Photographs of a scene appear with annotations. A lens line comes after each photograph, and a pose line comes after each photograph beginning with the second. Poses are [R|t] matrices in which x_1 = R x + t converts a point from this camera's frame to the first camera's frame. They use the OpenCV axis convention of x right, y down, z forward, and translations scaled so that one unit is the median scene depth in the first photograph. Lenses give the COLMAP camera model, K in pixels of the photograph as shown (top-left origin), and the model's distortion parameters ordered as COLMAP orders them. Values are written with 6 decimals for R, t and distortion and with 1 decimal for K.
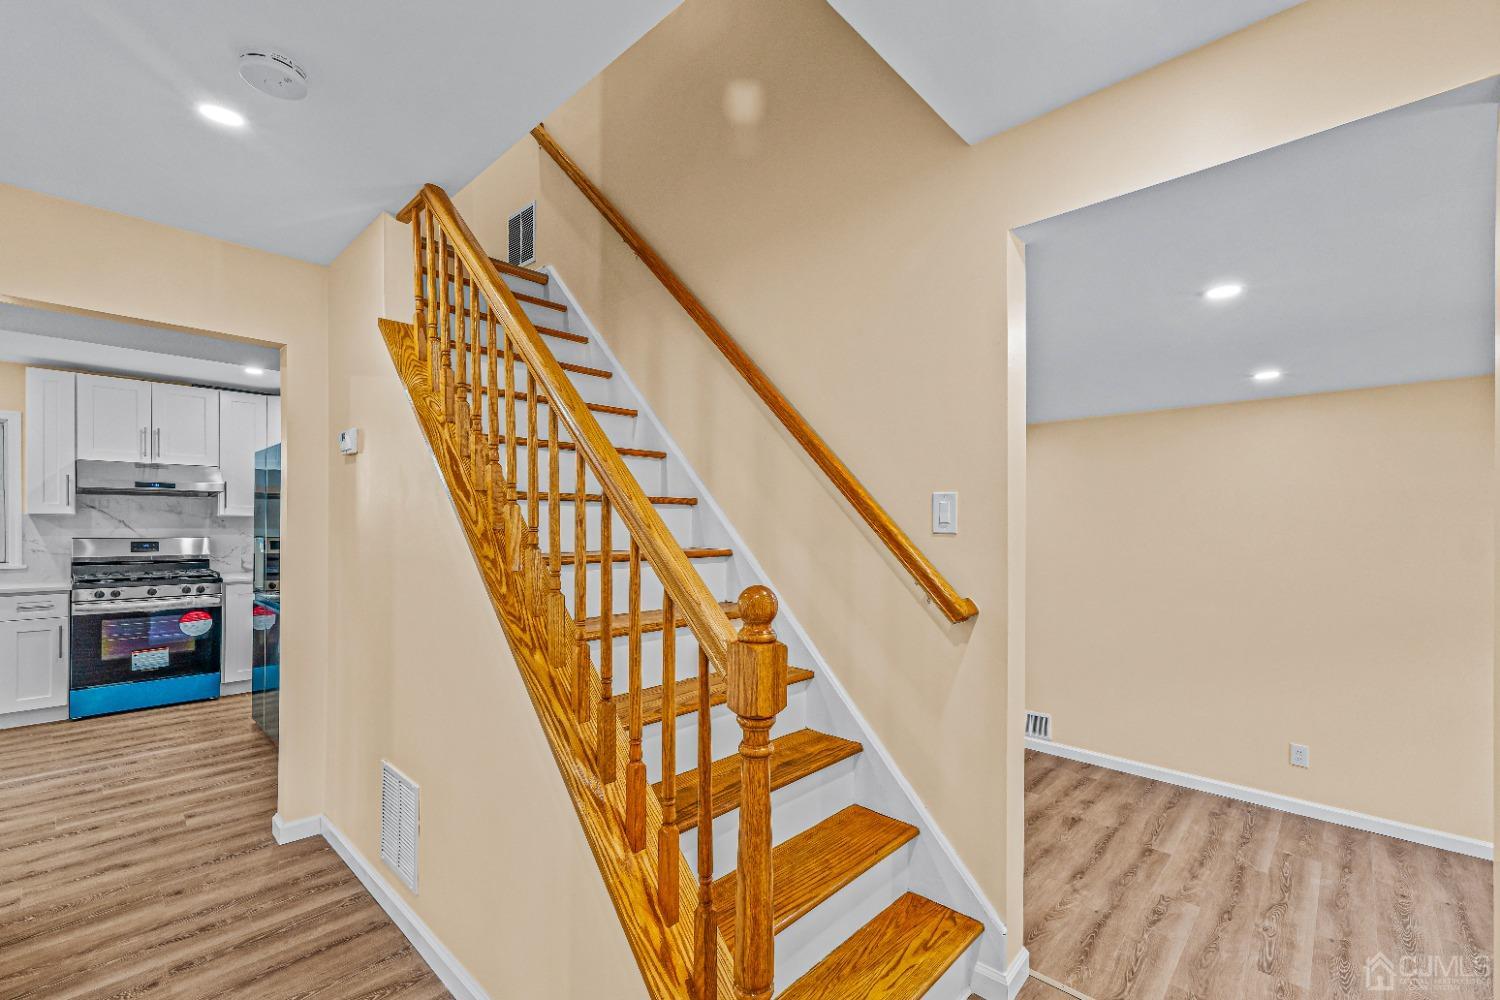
lens RADIAL K [[646.7, 0, 784.0], [0, 646.7, 522.0], [0, 0, 1]] dist [0.004804, 0.001857]
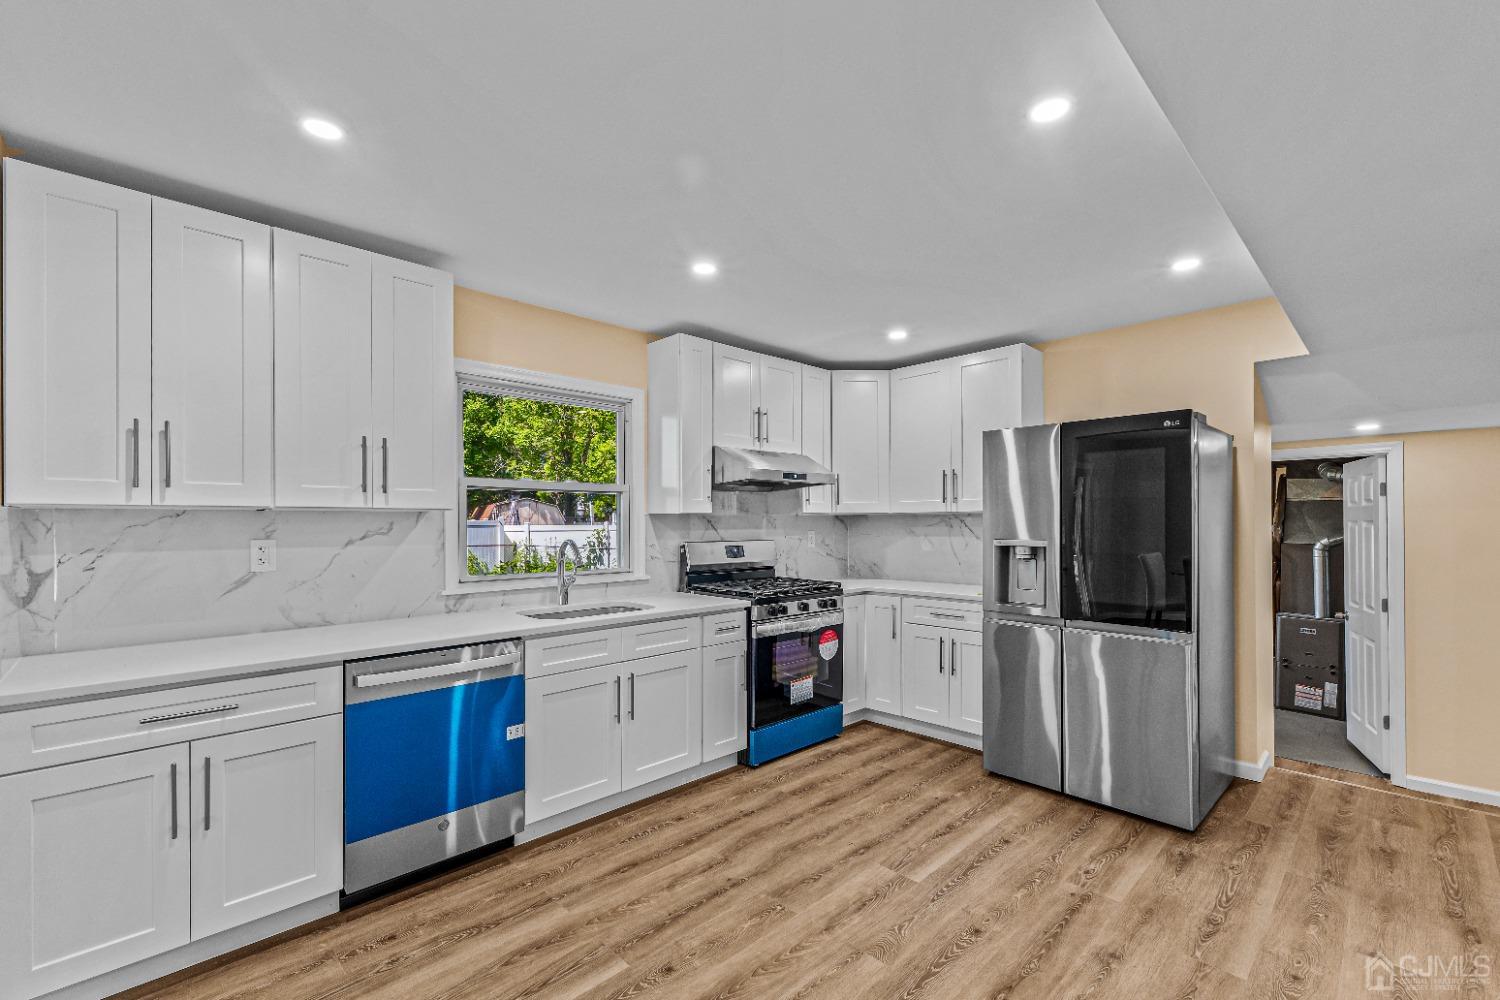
lens RADIAL K [[646.7, 0, 753.2], [0, 646.7, 523.4], [0, 0, 1]] dist [0.004804, 0.001857]
pose [[0.997638, -0.011497, -0.067716, -0.991039], [0.011791, 0.999923, 0.003943, -0.001663], [0.067665, -0.004732, 0.997697, 0.192574]]
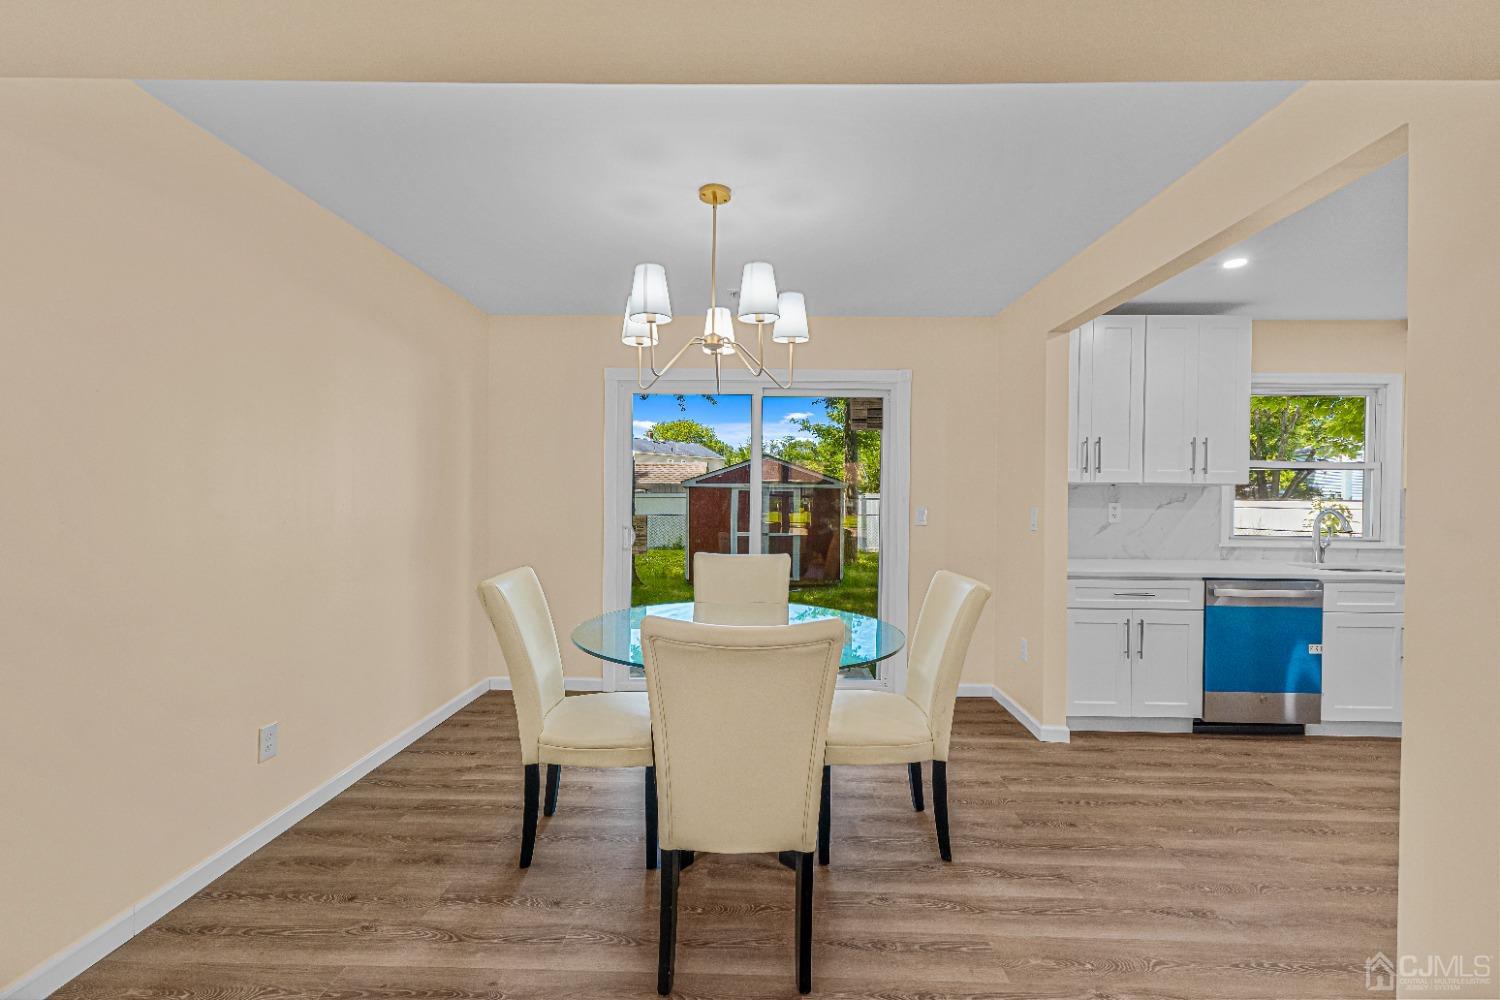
lens RADIAL K [[646.7, 0, 736.5], [0, 646.7, 498.9], [0, 0, 1]] dist [0.004804, 0.001857]
pose [[0.660094, 0.005988, -0.751159, -1.114682], [-0.005447, 0.999980, 0.003185, 0.004001], [0.751163, 0.001989, 0.660113, -0.285872]]
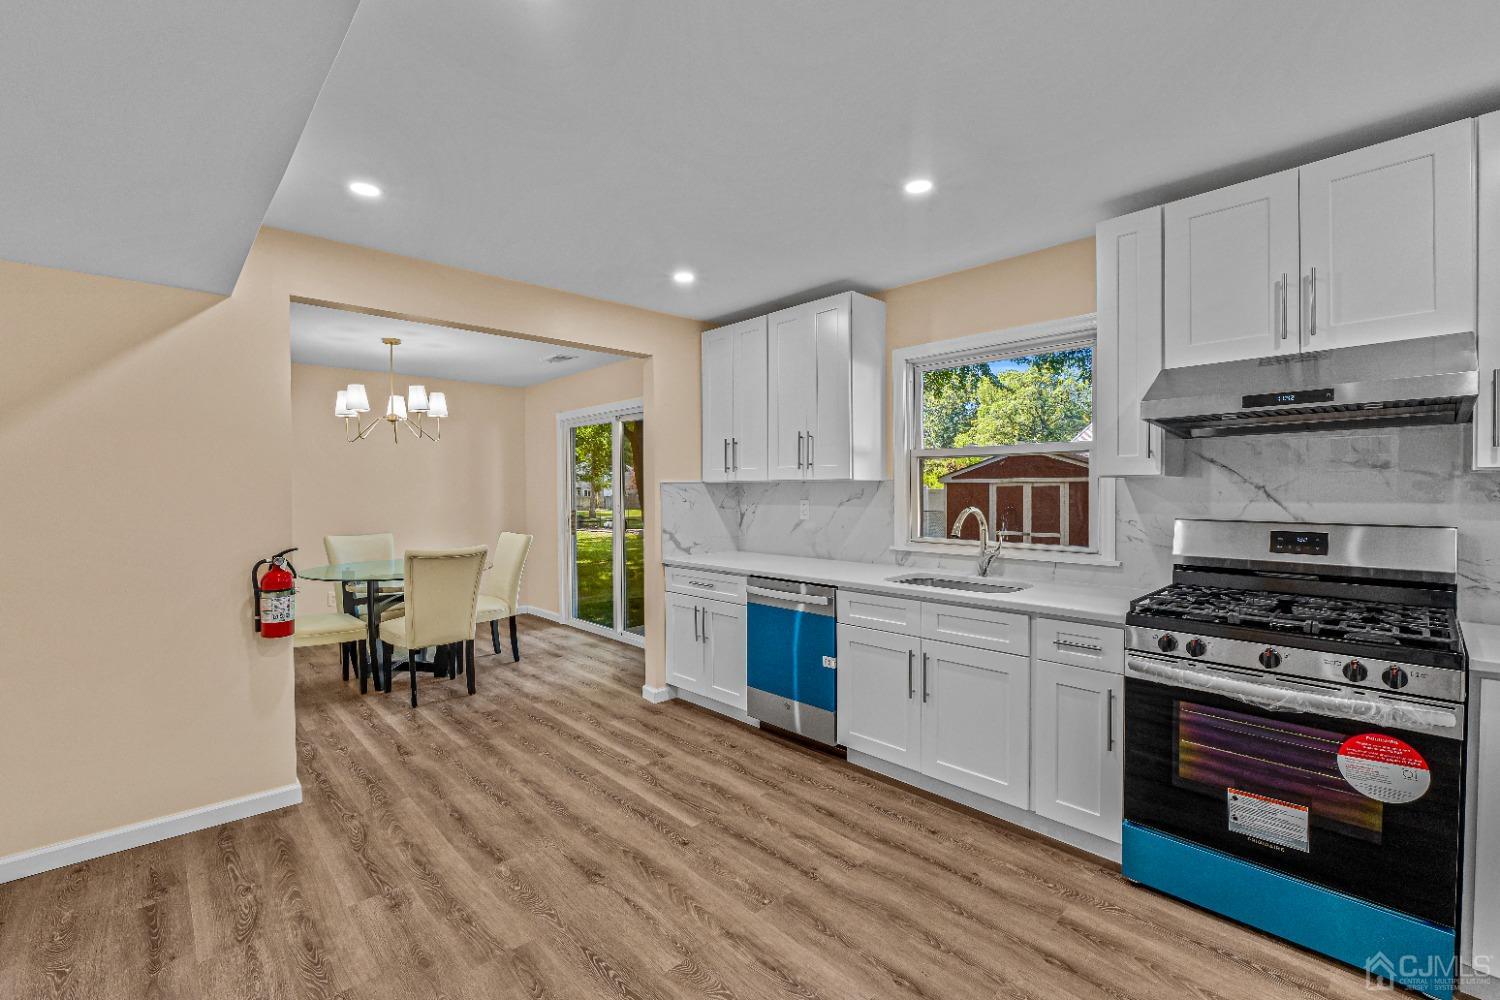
lens RADIAL K [[646.7, 0, 738.8], [0, 646.7, 498.9], [0, 0, 1]] dist [0.004804, 0.001857]
pose [[-0.098469, 0.006540, -0.995119, -0.539981], [0.008893, 0.999944, 0.005691, 0.001602], [0.995100, -0.008289, -0.098522, 0.719464]]
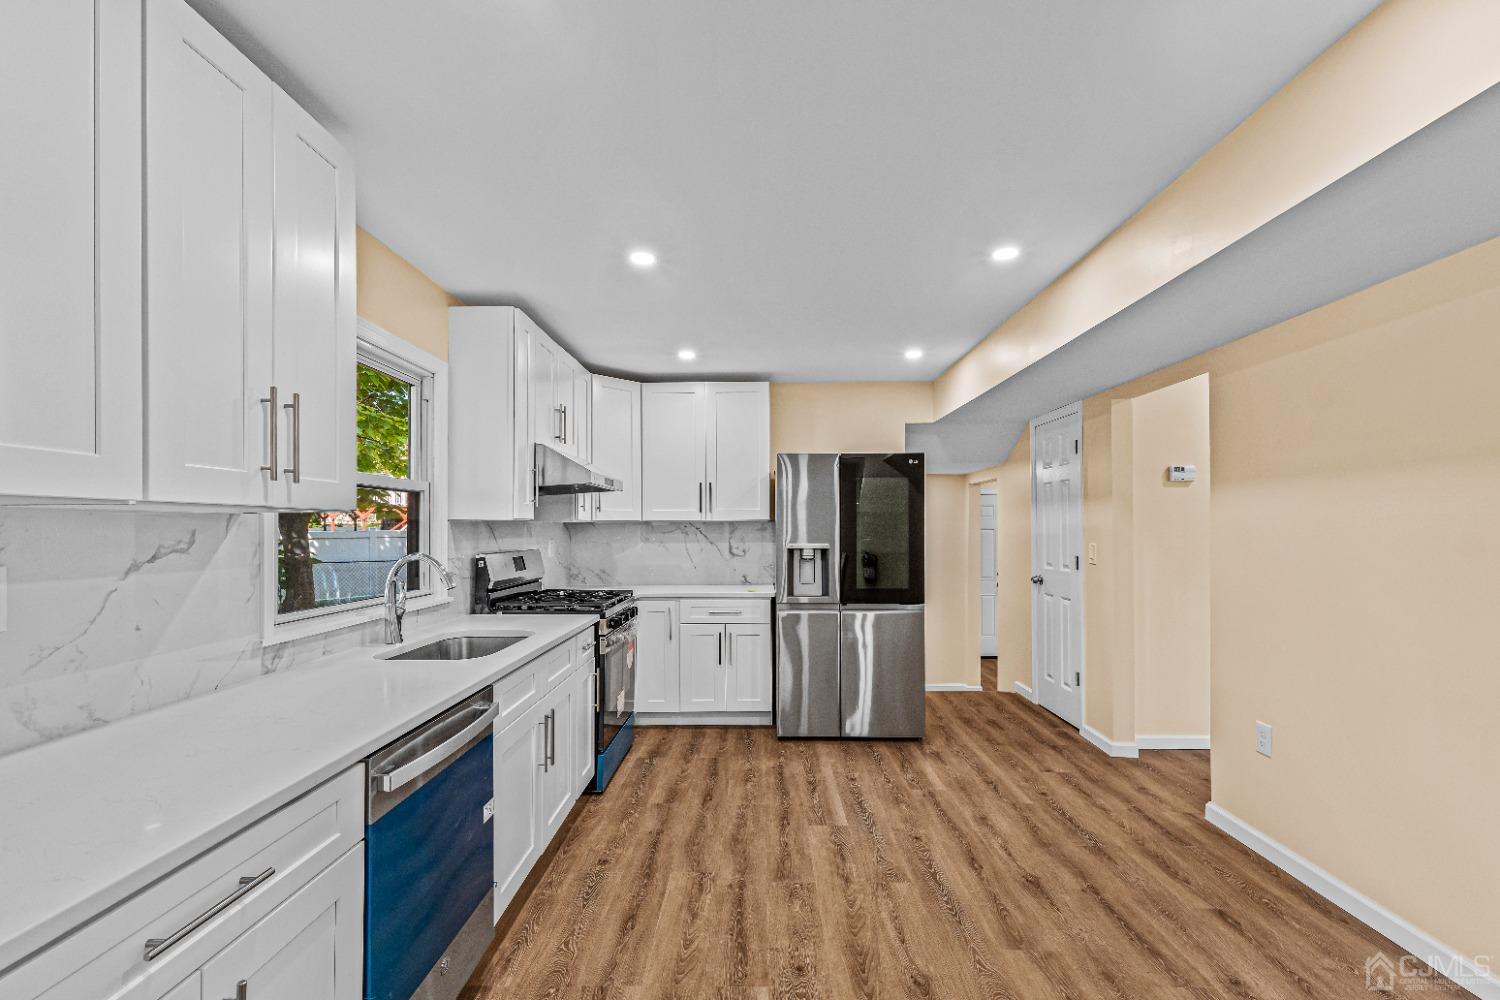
lens RADIAL K [[646.7, 0, 755.8], [0, 646.7, 528.0], [0, 0, 1]] dist [0.004804, 0.001857]
pose [[0.746393, -0.011310, 0.665409, -1.391147], [0.007651, 0.999935, 0.008414, -0.006903], [-0.665461, -0.001189, 0.746432, 0.309649]]
